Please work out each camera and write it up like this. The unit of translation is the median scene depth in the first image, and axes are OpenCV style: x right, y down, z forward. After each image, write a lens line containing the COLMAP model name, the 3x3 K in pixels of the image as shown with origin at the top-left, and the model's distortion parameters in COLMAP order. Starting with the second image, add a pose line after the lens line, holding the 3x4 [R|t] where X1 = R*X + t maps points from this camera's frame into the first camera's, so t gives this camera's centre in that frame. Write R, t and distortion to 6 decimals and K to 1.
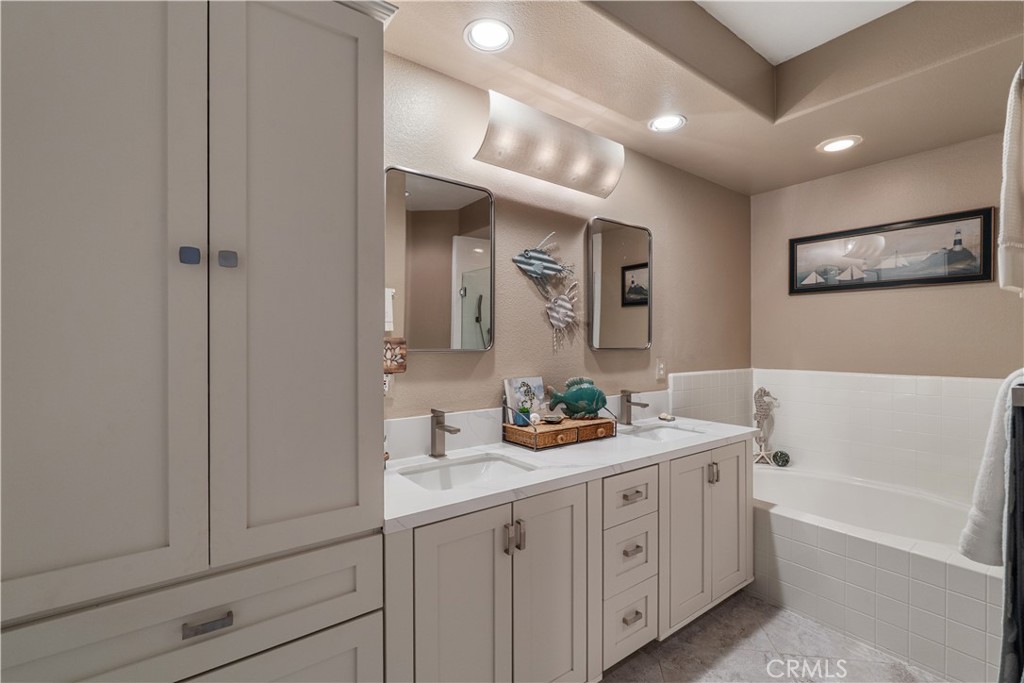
lens RADIAL K [[450.7, 0, 511.8], [0, 450.7, 339.6], [0, 0, 1]] dist [-0.003678, 0.000082]
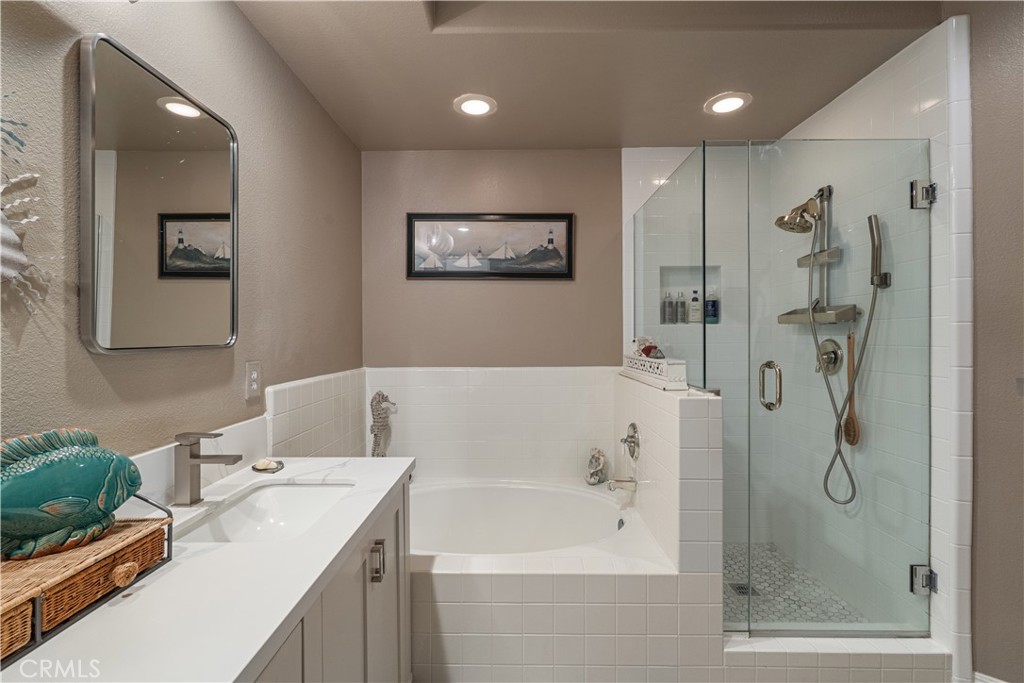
lens RADIAL K [[450.7, 0, 511.8], [0, 450.7, 339.6], [0, 0, 1]] dist [-0.003678, 0.000082]
pose [[0.604860, -0.008595, 0.796286, 0.078074], [-0.001697, 0.999926, 0.012083, 0.005310], [-0.796330, -0.008660, 0.604800, 0.420833]]
